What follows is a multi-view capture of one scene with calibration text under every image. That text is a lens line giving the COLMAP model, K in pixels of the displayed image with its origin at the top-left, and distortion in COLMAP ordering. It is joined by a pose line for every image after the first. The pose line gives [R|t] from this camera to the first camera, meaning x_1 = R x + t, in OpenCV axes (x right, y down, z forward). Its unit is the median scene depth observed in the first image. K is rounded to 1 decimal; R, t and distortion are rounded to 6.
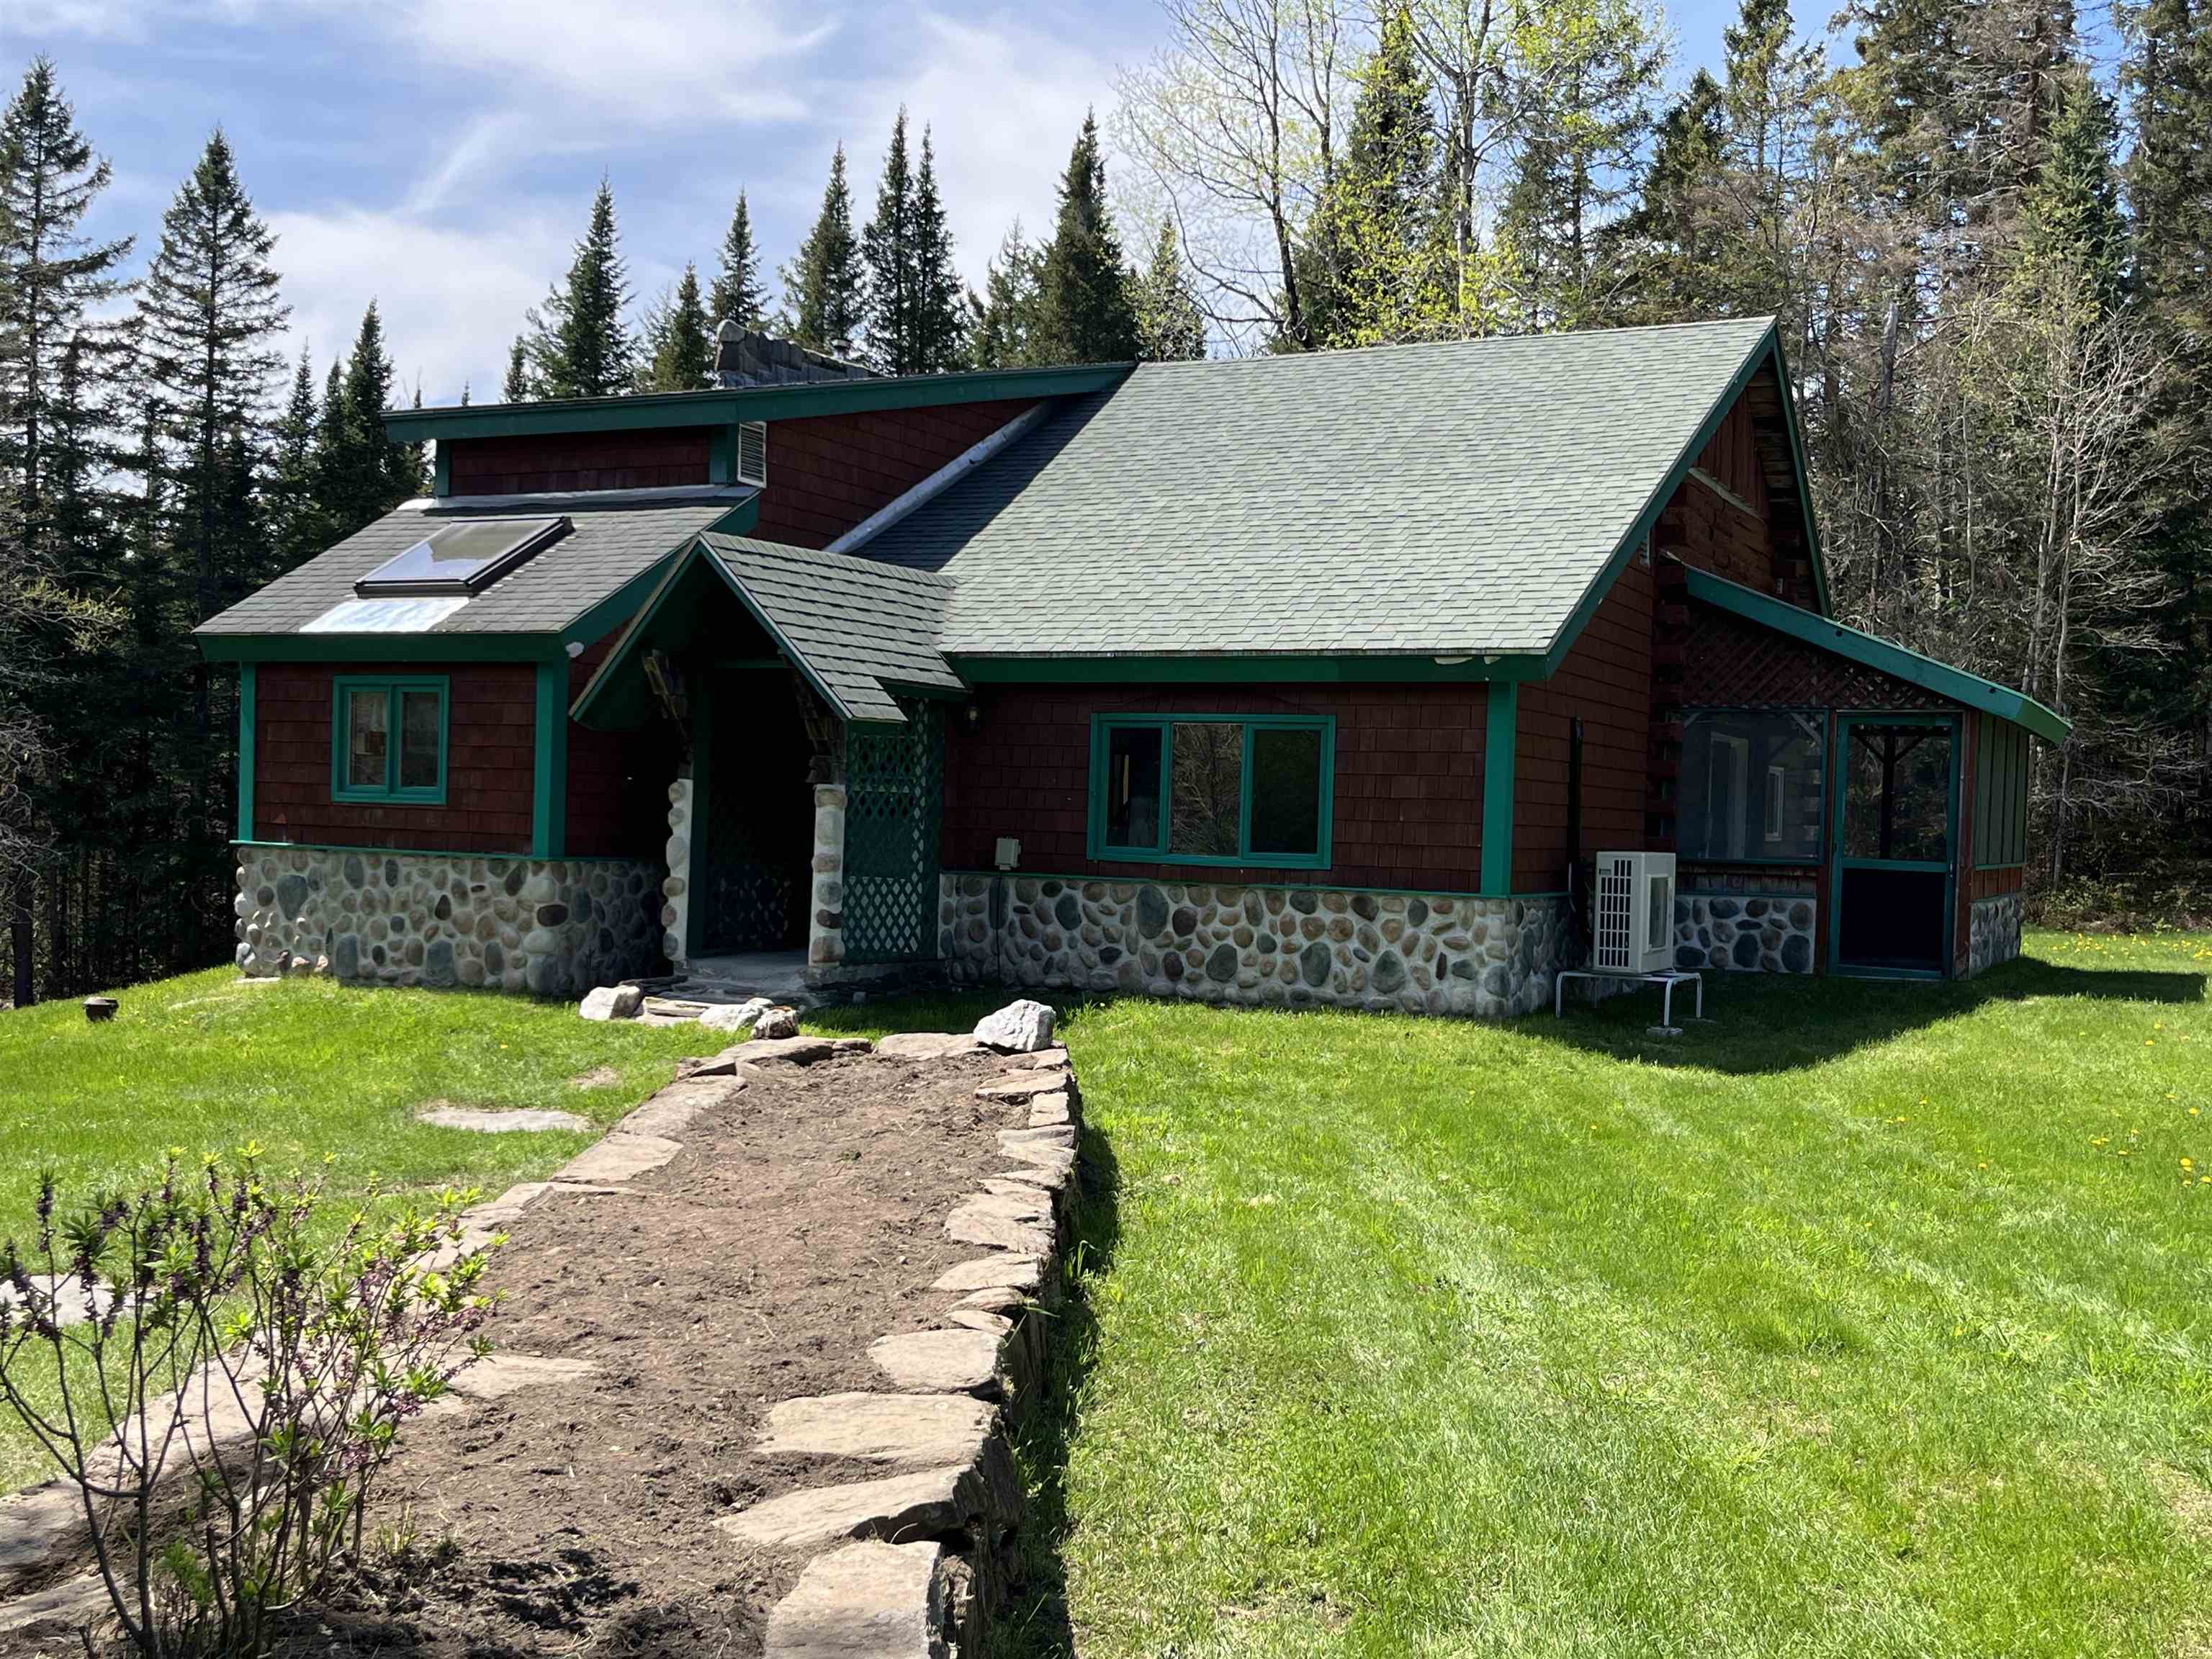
lens RADIAL K [[2378.8, 0, 1089.1], [0, 2378.8, 837.7], [0, 0, 1]] dist [0.111845, -0.272464]
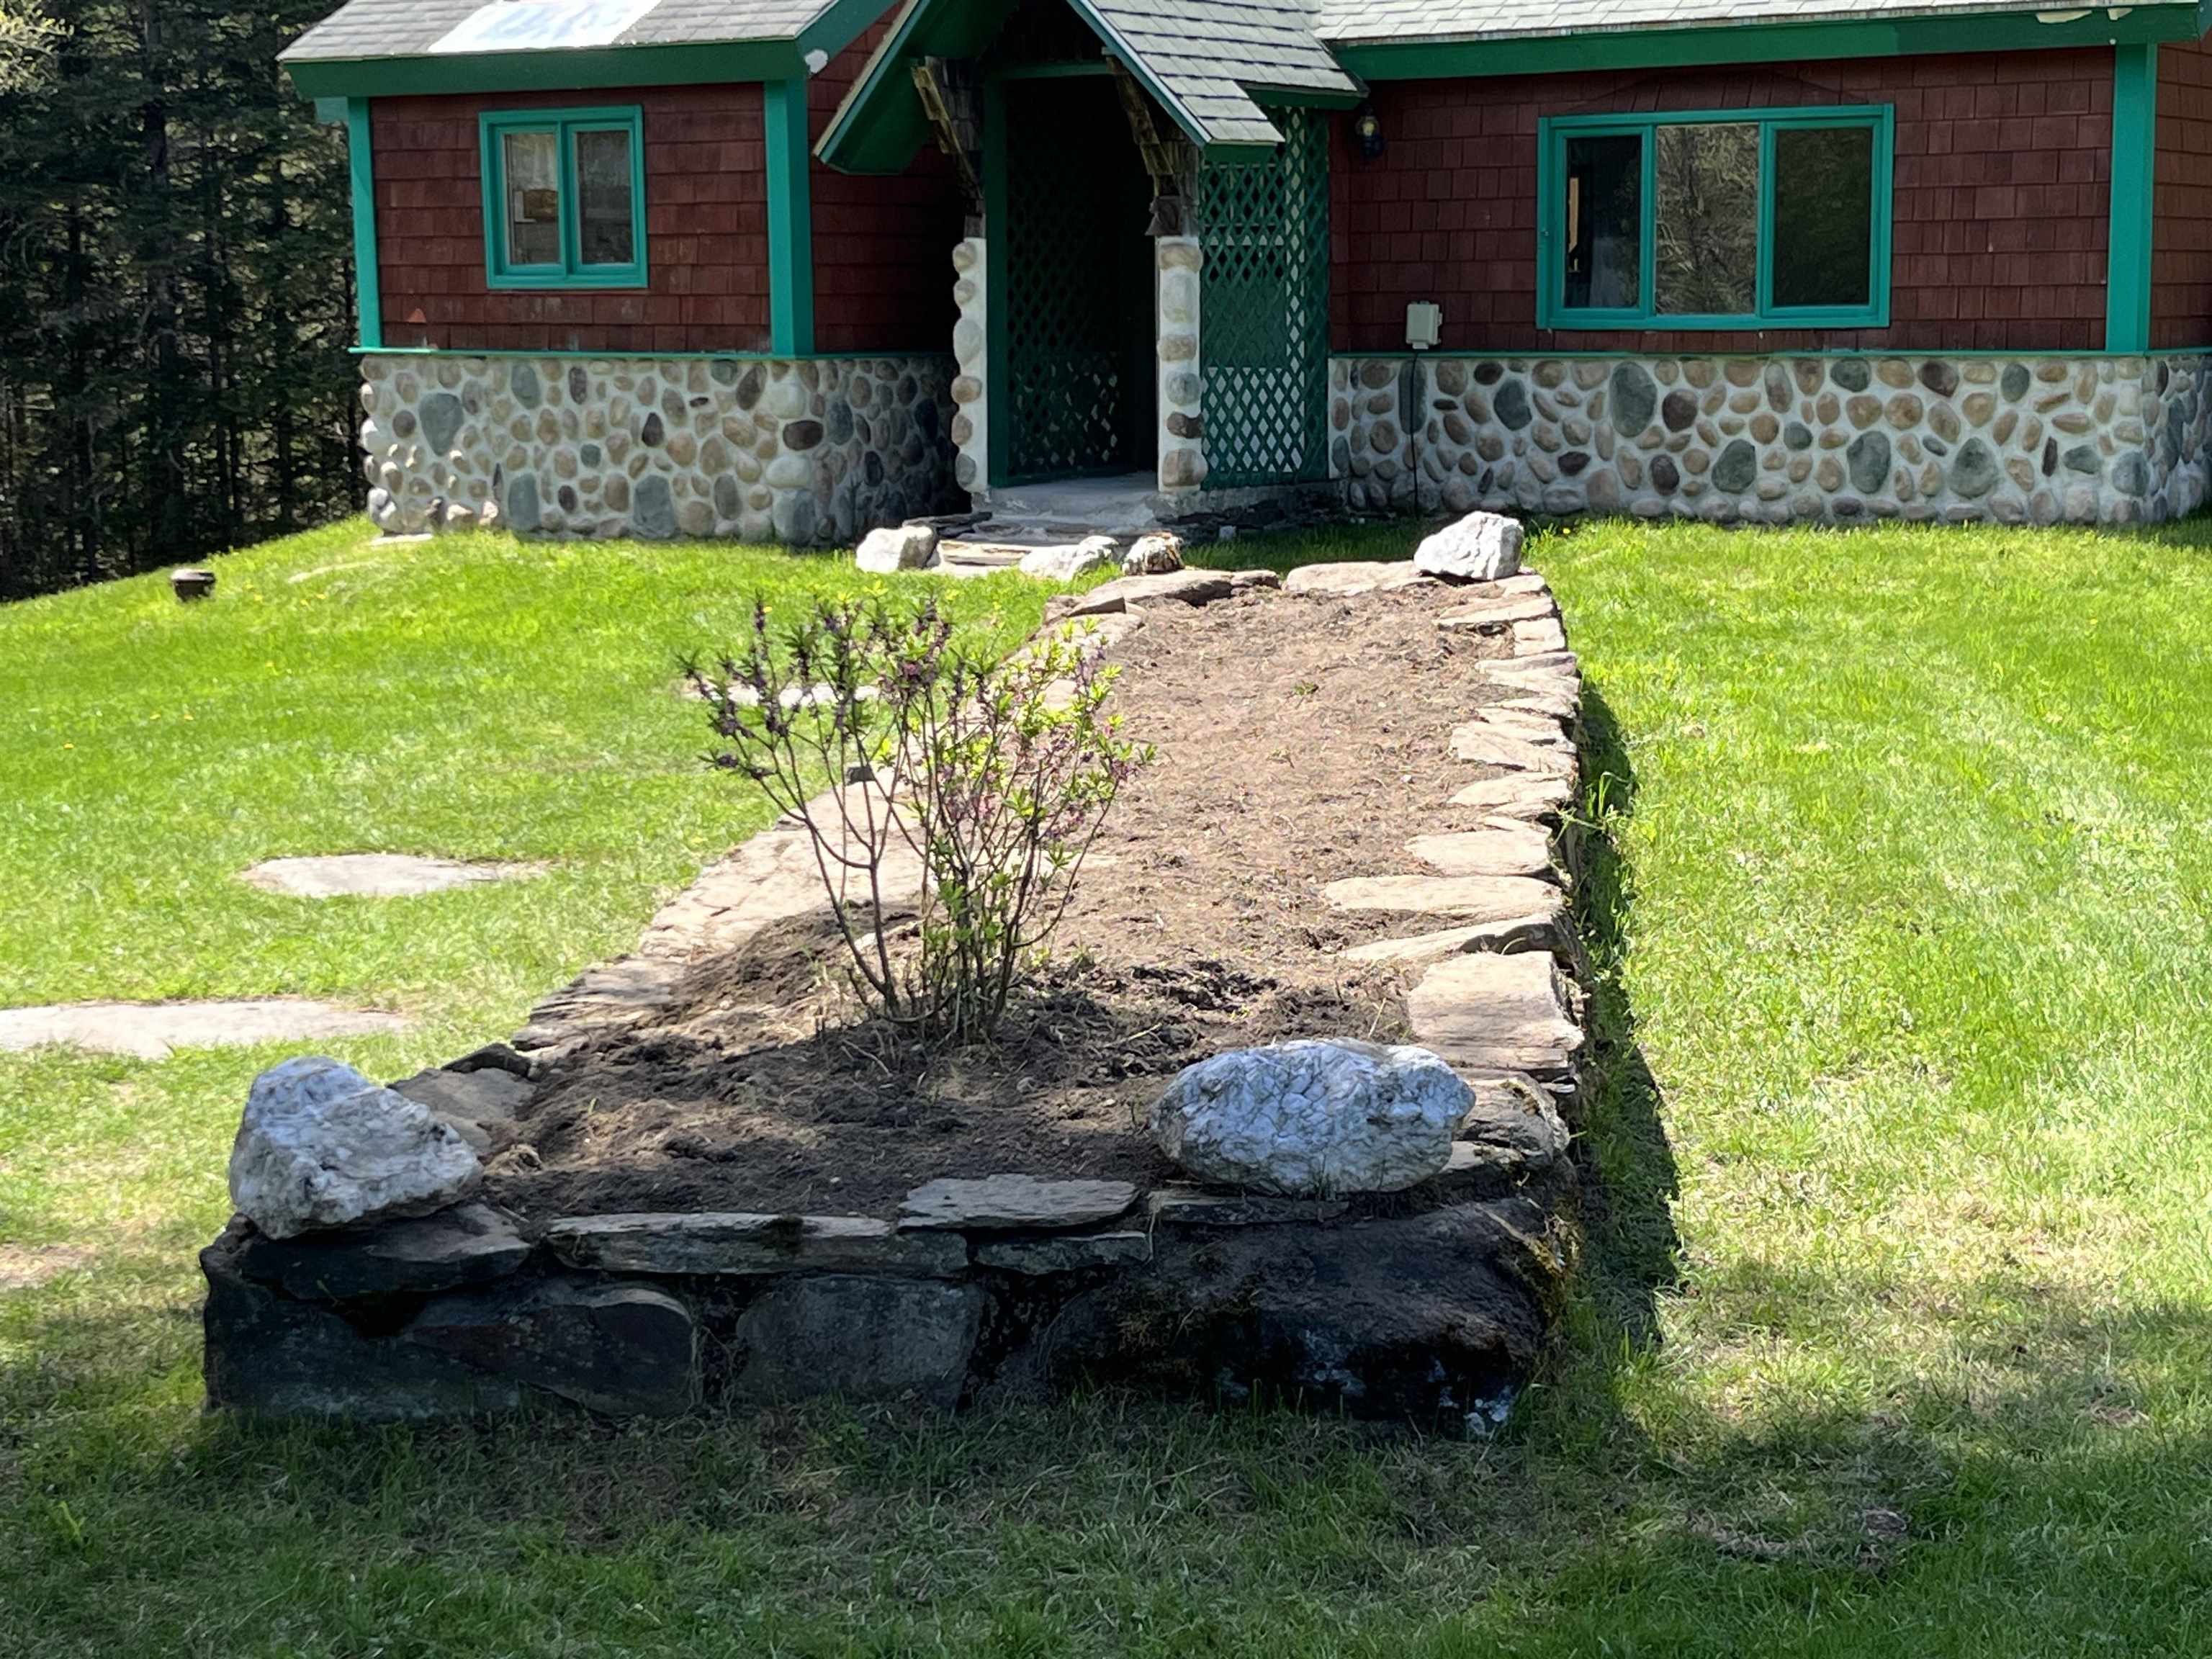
lens RADIAL K [[3801.0, 0, 1120.8], [0, 3801.0, 814.9], [0, 0, 1]] dist [0.197517, -0.955334]
pose [[0.995340, -0.027331, -0.092469, -0.024075], [0.038781, 0.991475, 0.124395, 0.006628], [0.088281, -0.127401, 0.987915, -0.160315]]
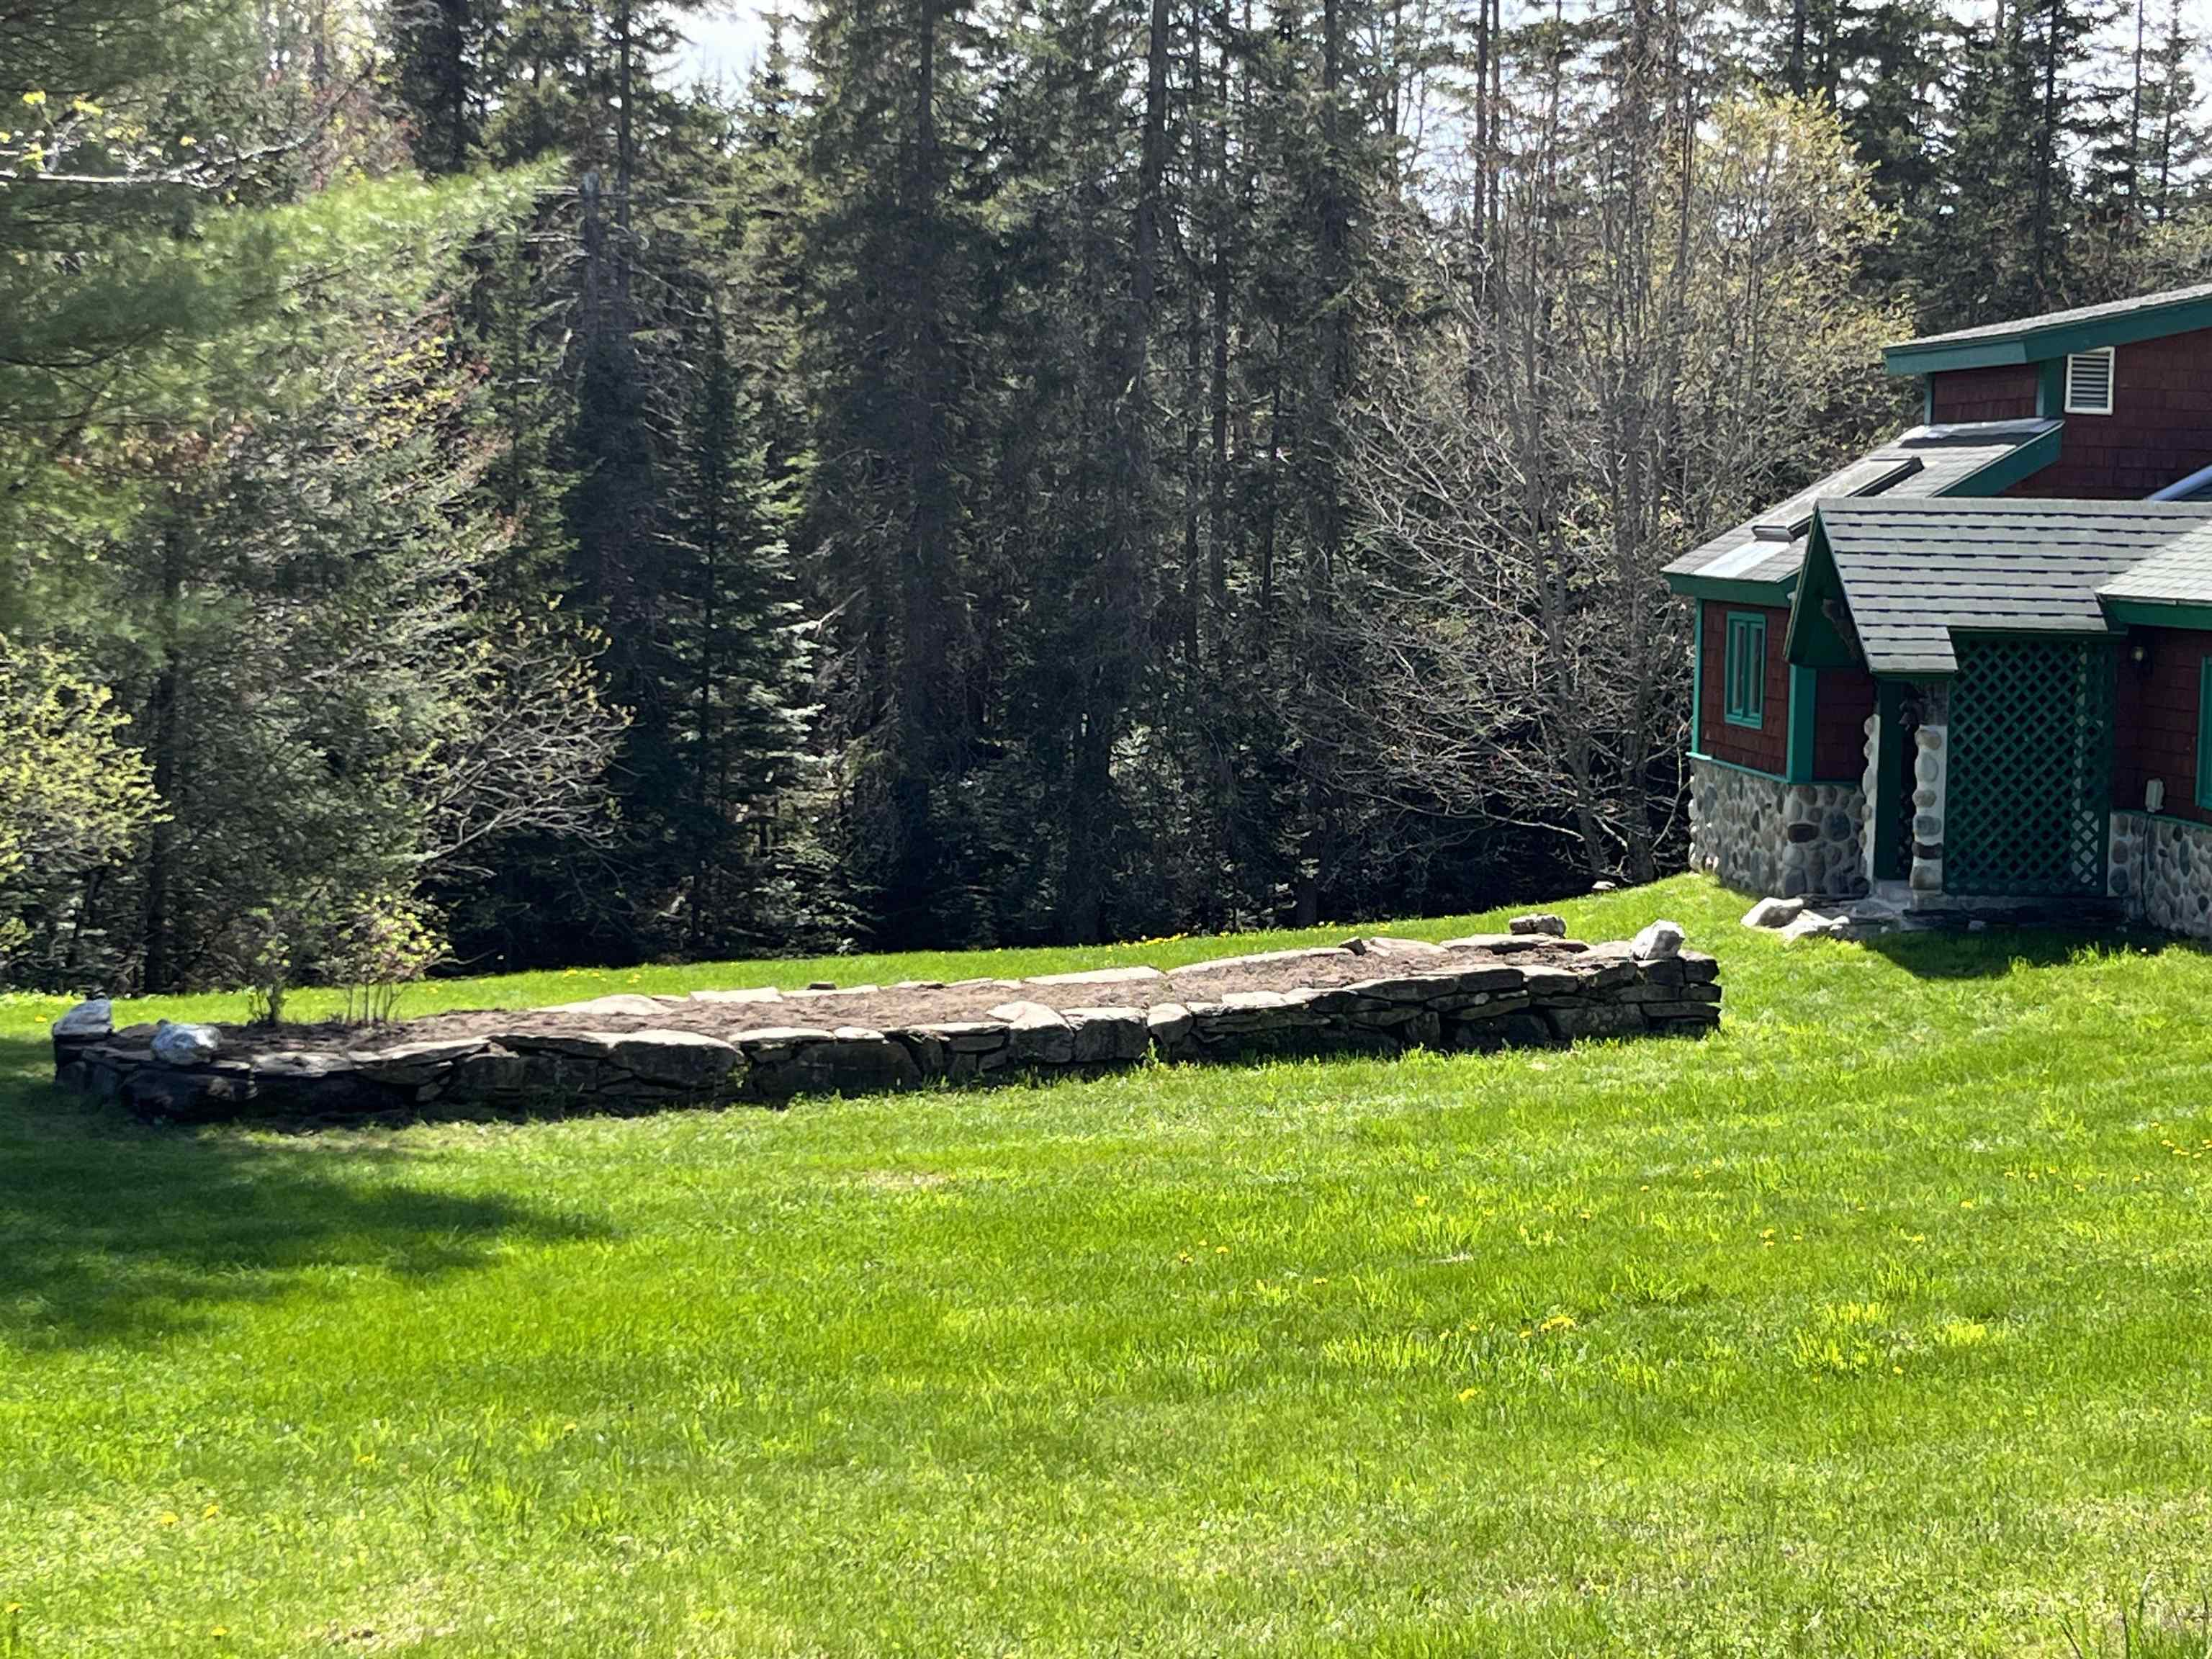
lens RADIAL K [[3801.0, 0, 1120.8], [0, 3801.0, 814.9], [0, 0, 1]] dist [0.197517, -0.955334]
pose [[0.571313, 0.048754, -0.819283, 1.082594], [-0.014882, 0.998685, 0.049052, -0.060282], [0.820598, -0.015831, 0.571287, -0.283368]]
